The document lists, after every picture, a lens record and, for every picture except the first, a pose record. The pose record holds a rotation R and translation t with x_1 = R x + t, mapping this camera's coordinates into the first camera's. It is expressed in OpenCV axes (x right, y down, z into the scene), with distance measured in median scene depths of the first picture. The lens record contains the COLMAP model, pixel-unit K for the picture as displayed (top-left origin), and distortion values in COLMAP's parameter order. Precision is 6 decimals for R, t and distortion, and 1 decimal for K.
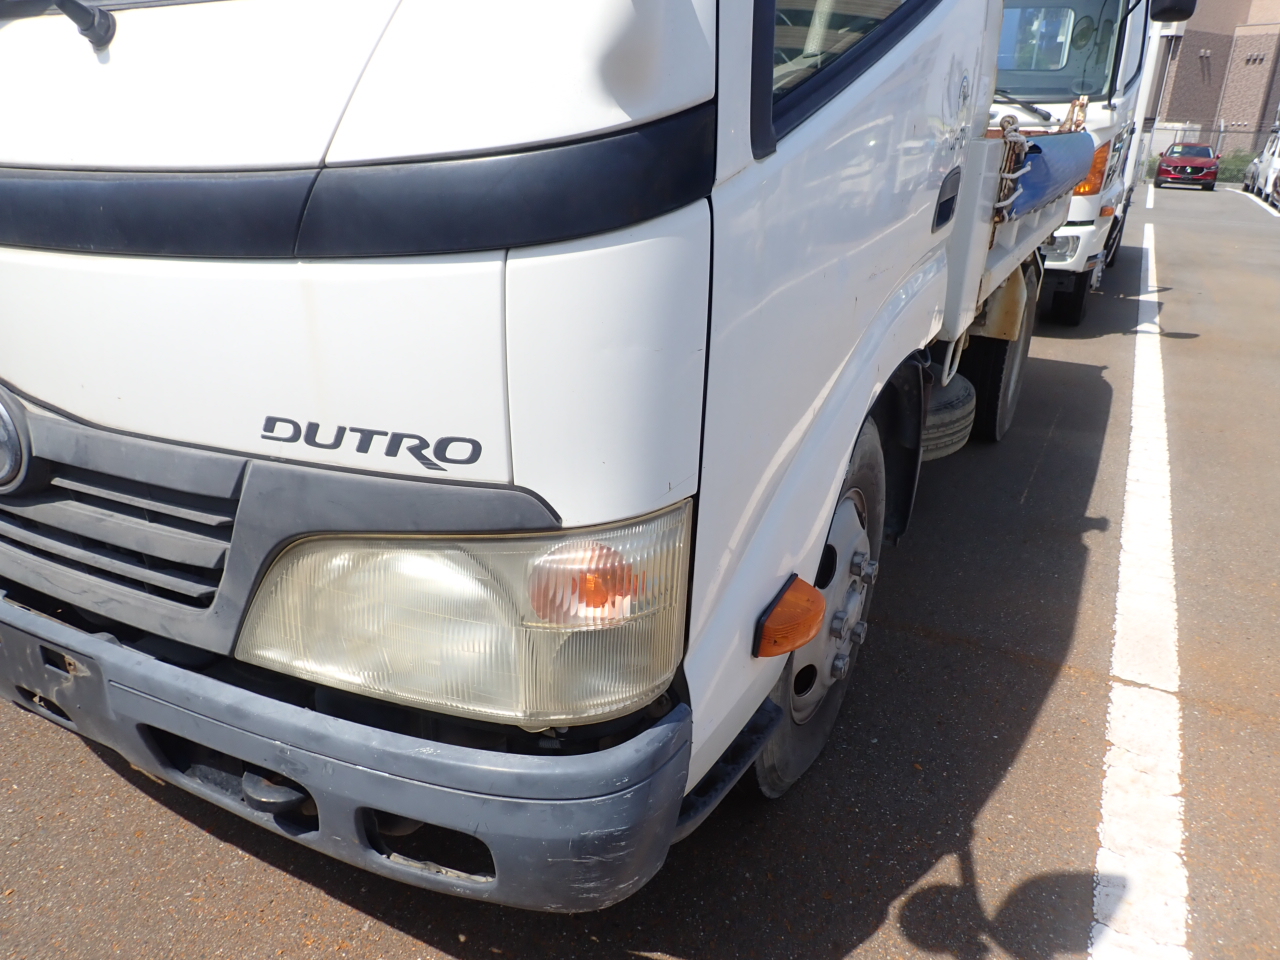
lens RADIAL K [[936.3, 0, 635.3], [0, 936.3, 476.0], [0, 0, 1]] dist [-0.004742, 0.000142]
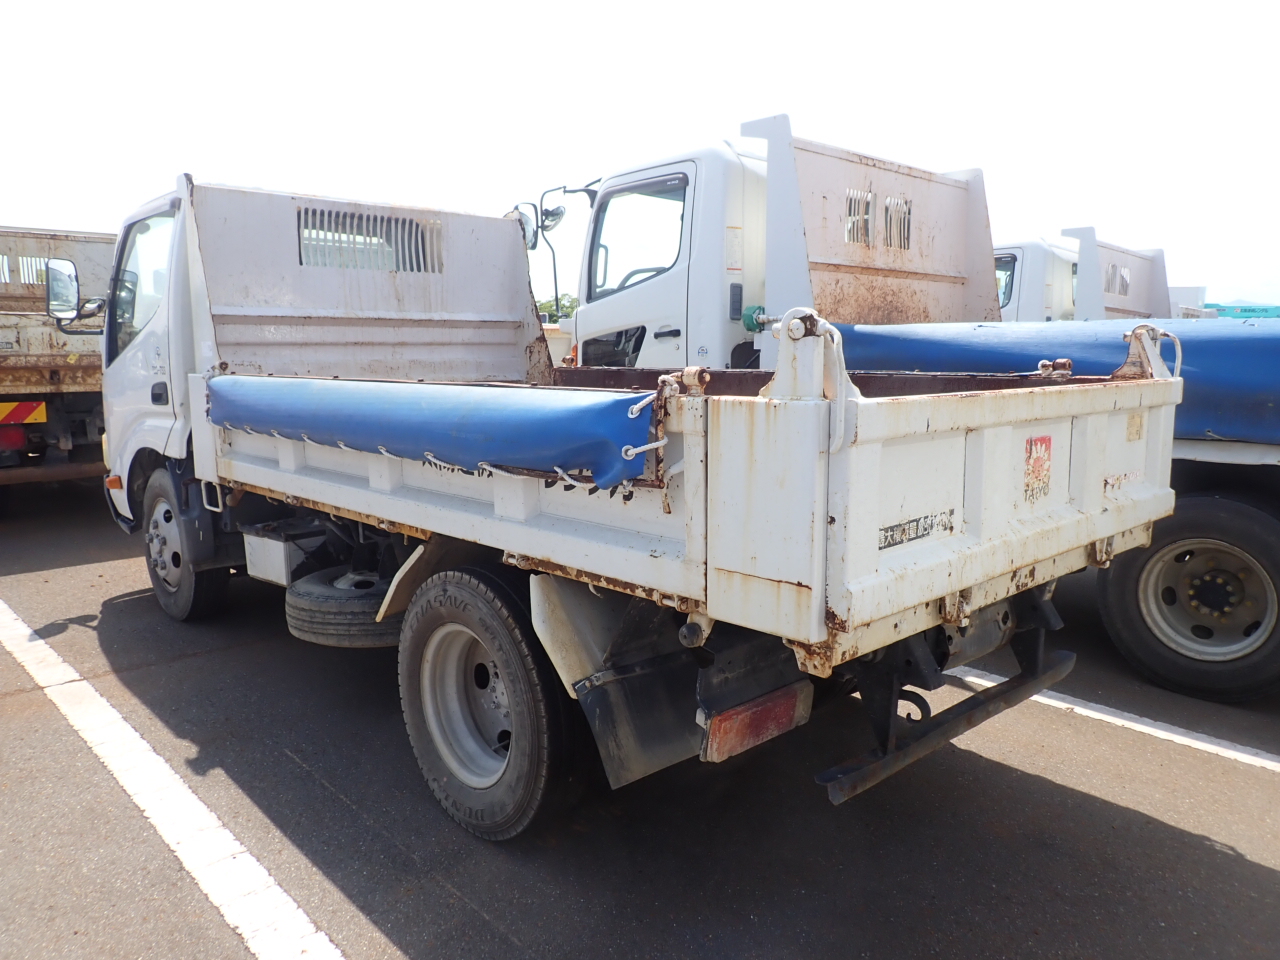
lens RADIAL K [[936.3, 0, 635.3], [0, 936.3, 476.0], [0, 0, 1]] dist [-0.004742, 0.000142]
pose [[-0.322898, 0.092905, -0.941863, 3.836442], [-0.356655, 0.909860, 0.212021, -1.801196], [0.876661, 0.404381, -0.260657, 4.786426]]
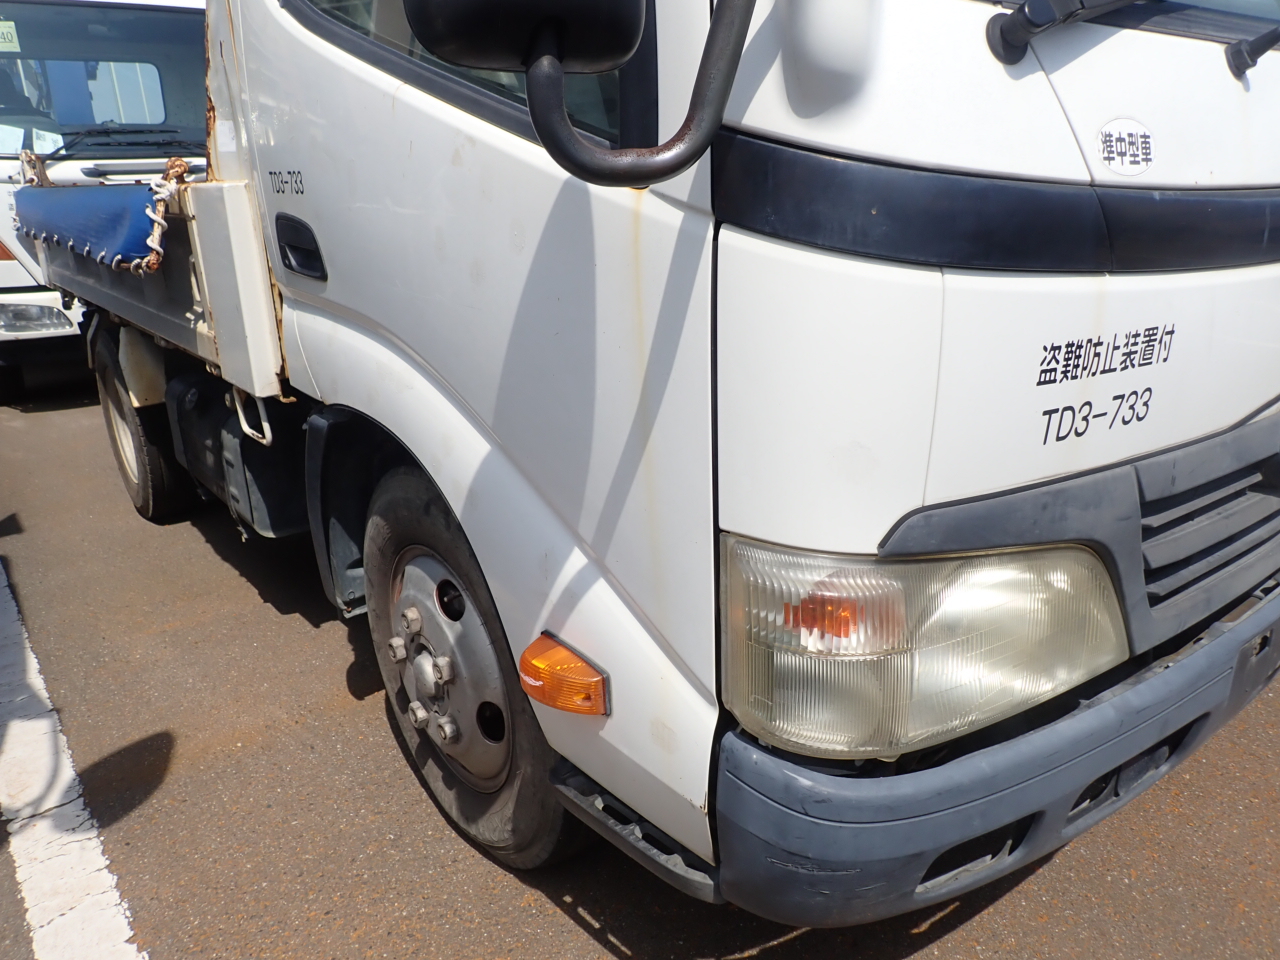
lens RADIAL K [[936.3, 0, 635.3], [0, 936.3, 476.0], [0, 0, 1]] dist [-0.004742, 0.000142]
pose [[0.406245, -0.339295, 0.848436, -2.225213], [0.382762, 0.906307, 0.179165, -0.558354], [-0.829734, 0.251964, 0.498052, 1.274983]]
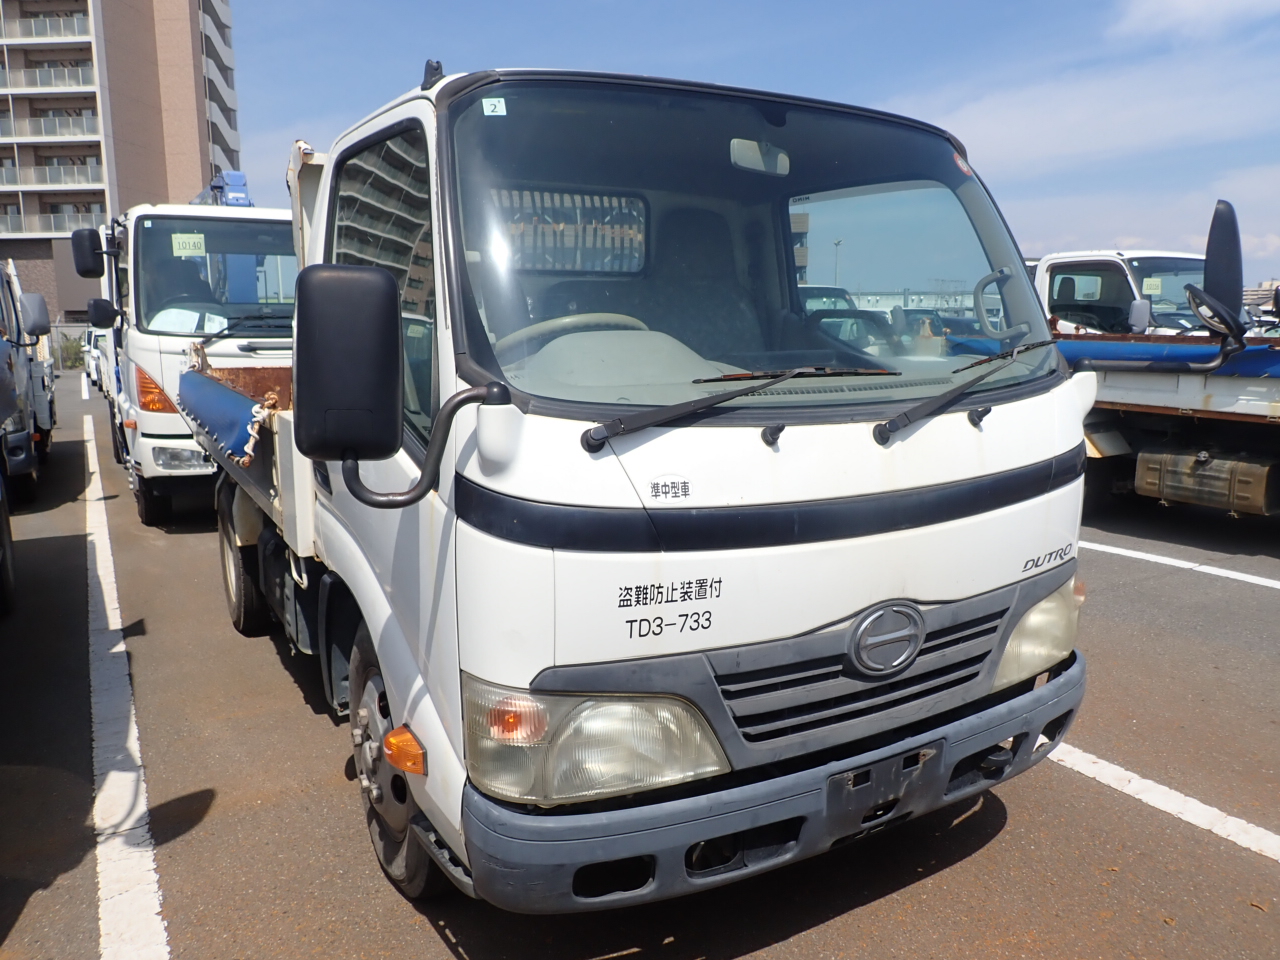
lens RADIAL K [[936.3, 0, 635.3], [0, 936.3, 476.0], [0, 0, 1]] dist [-0.004742, 0.000142]
pose [[0.528687, -0.180464, 0.829411, -2.639654], [0.329097, 0.944286, -0.004316, -0.541465], [-0.782422, 0.275239, 0.558622, 0.355984]]
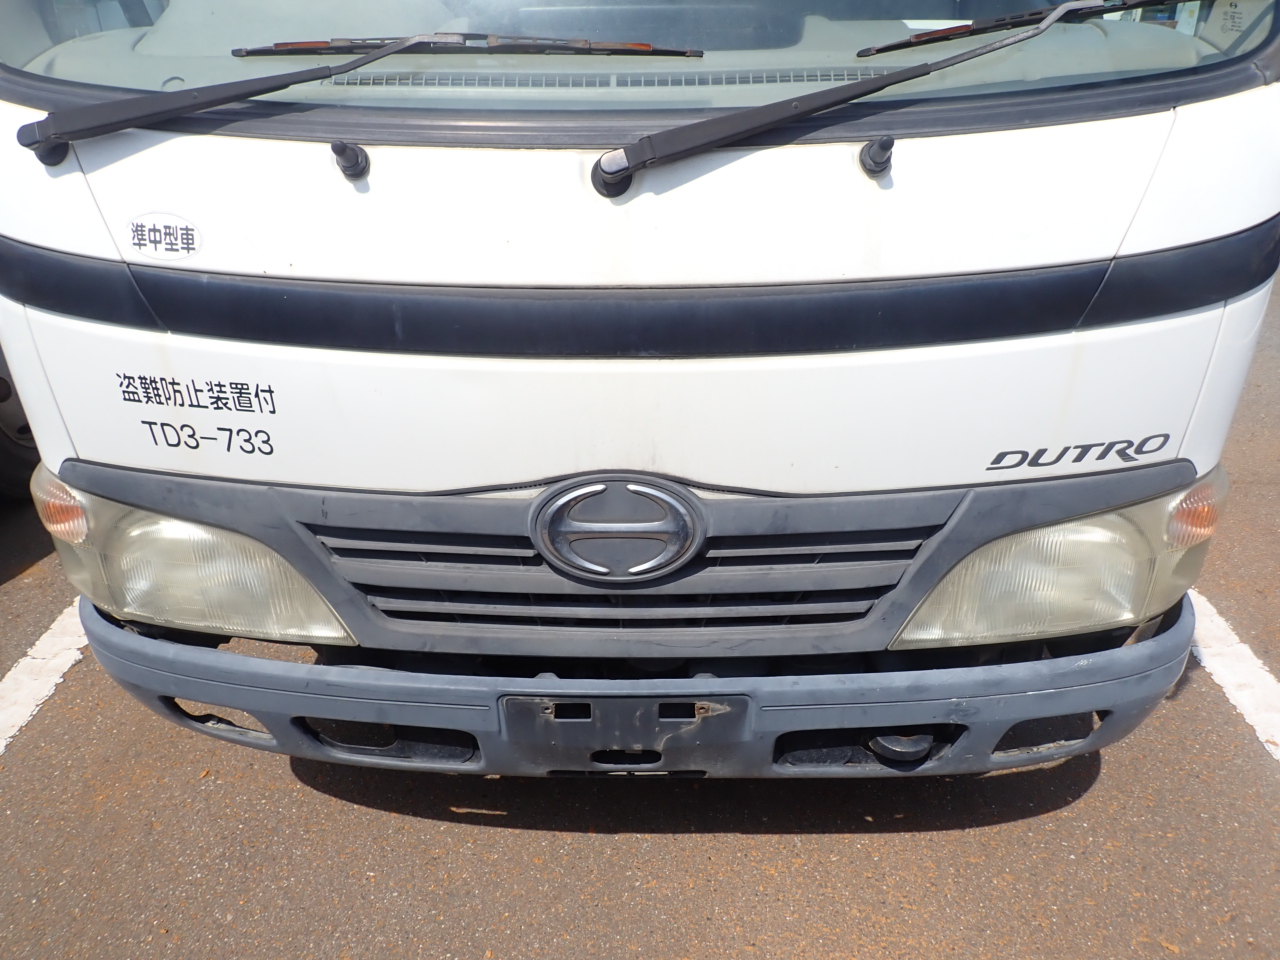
lens RADIAL K [[936.3, 0, 635.3], [0, 936.3, 476.0], [0, 0, 1]] dist [-0.004742, 0.000142]
pose [[0.891486, -0.249931, 0.377873, -1.208752], [0.199662, 0.965441, 0.167509, -0.314472], [-0.406679, -0.073885, 0.910578, 0.048939]]
